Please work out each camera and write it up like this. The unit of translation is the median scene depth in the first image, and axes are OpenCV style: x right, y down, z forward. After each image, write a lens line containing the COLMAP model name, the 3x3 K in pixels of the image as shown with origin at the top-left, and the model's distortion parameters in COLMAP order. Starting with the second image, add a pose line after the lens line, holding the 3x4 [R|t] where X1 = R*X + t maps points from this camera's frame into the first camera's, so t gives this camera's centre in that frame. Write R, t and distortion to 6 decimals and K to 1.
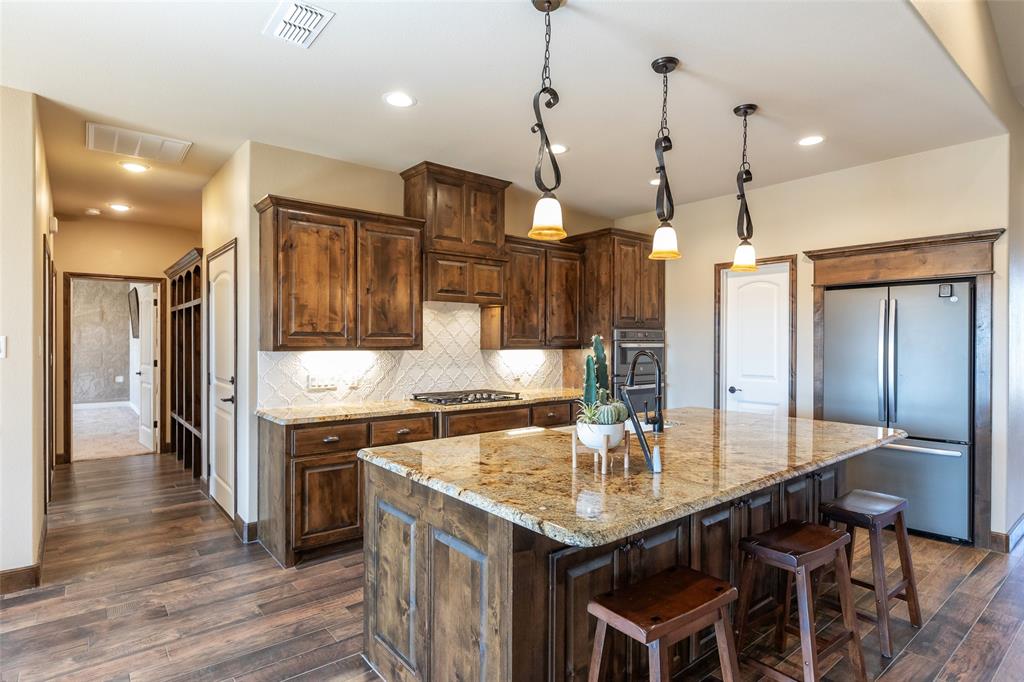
lens RADIAL K [[533.4, 0, 512.0], [0, 533.4, 341.0], [0, 0, 1]] dist [-0.000392, -0.000306]
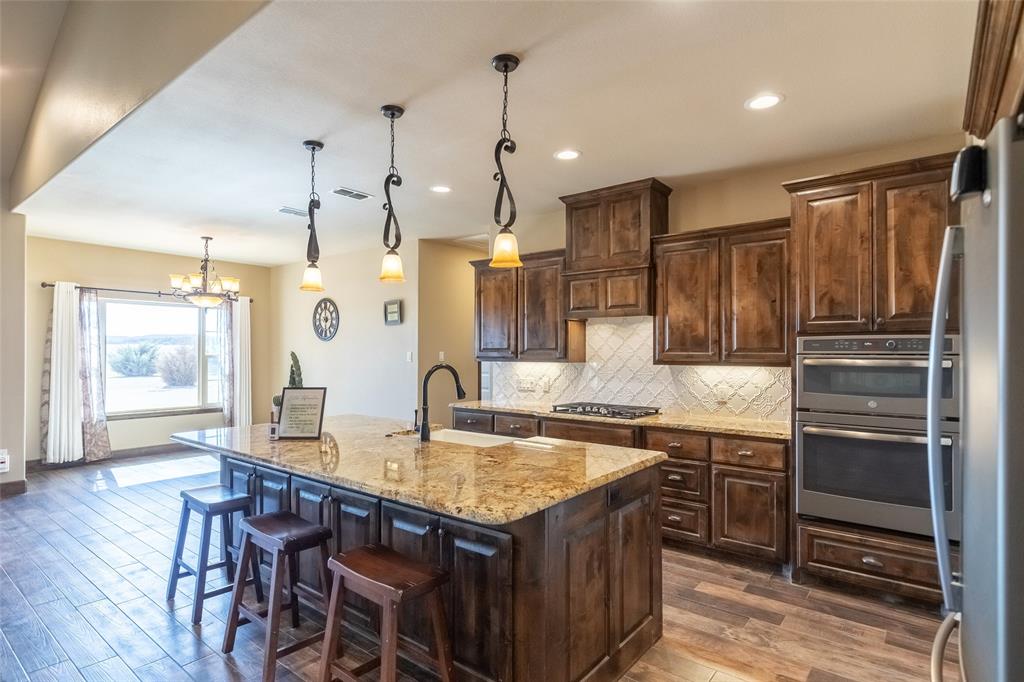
lens RADIAL K [[559.4, 0, 512.0], [0, 559.4, 341.0], [0, 0, 1]] dist [-0.000776, -0.000101]
pose [[0.196113, -0.020289, -0.980371, 0.909946], [0.000481, 0.999788, -0.020595, -0.004084], [0.980581, 0.003568, 0.196082, 0.611180]]
